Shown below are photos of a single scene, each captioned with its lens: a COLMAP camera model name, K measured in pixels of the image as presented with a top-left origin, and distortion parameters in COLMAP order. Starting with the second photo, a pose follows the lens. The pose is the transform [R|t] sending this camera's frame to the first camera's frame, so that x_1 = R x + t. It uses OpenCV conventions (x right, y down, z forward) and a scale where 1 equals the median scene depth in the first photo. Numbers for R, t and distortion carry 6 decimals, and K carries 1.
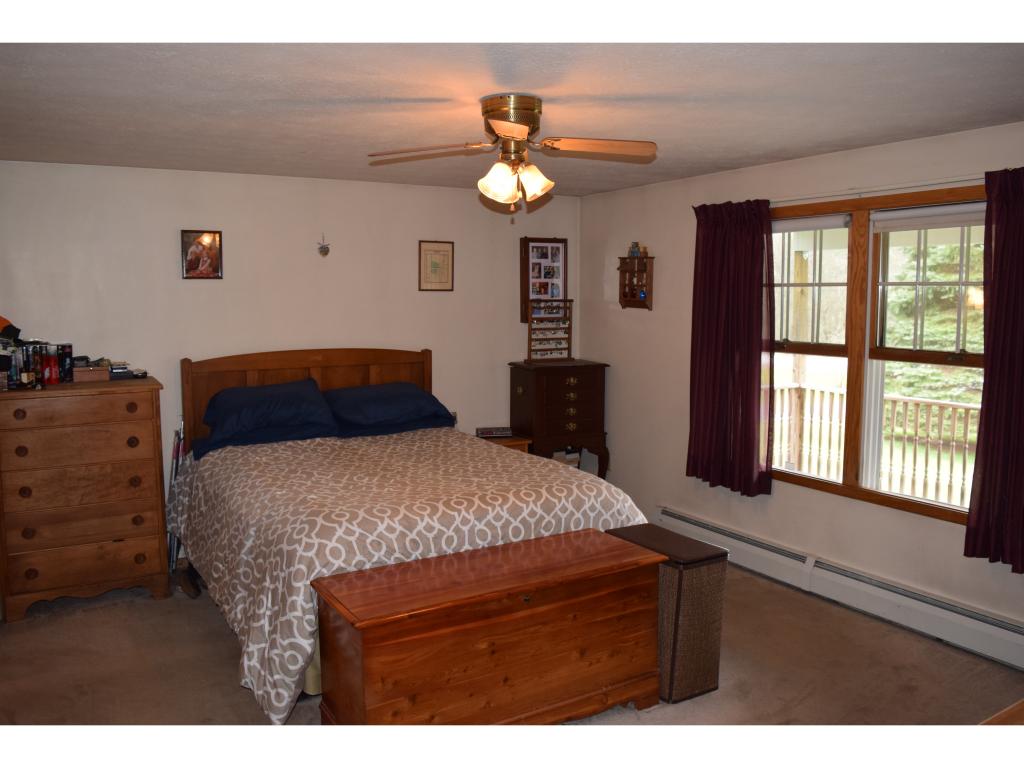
lens RADIAL K [[836.6, 0, 518.4], [0, 836.6, 385.8], [0, 0, 1]] dist [-0.027945, 0.010807]
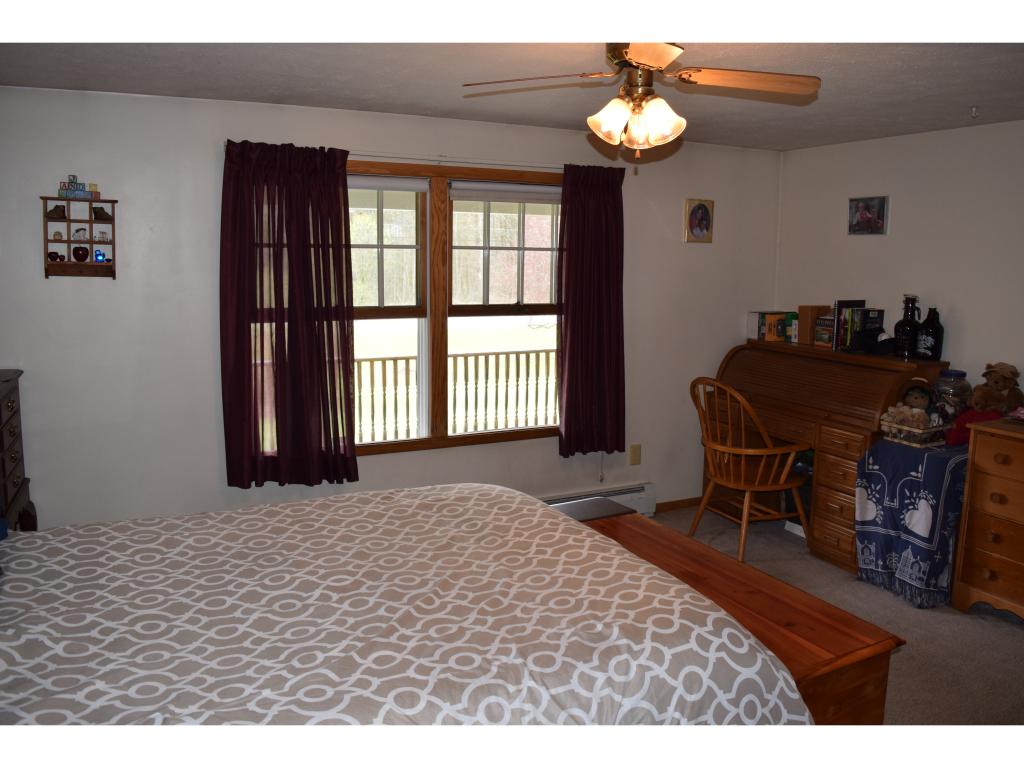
lens RADIAL K [[836.6, 0, 518.3], [0, 836.6, 380.0], [0, 0, 1]] dist [-0.027945, 0.010807]
pose [[0.070566, -0.152636, 0.985760, -0.640423], [0.097612, 0.984537, 0.145459, -0.097728], [-0.992720, 0.085957, 0.084374, 0.800100]]
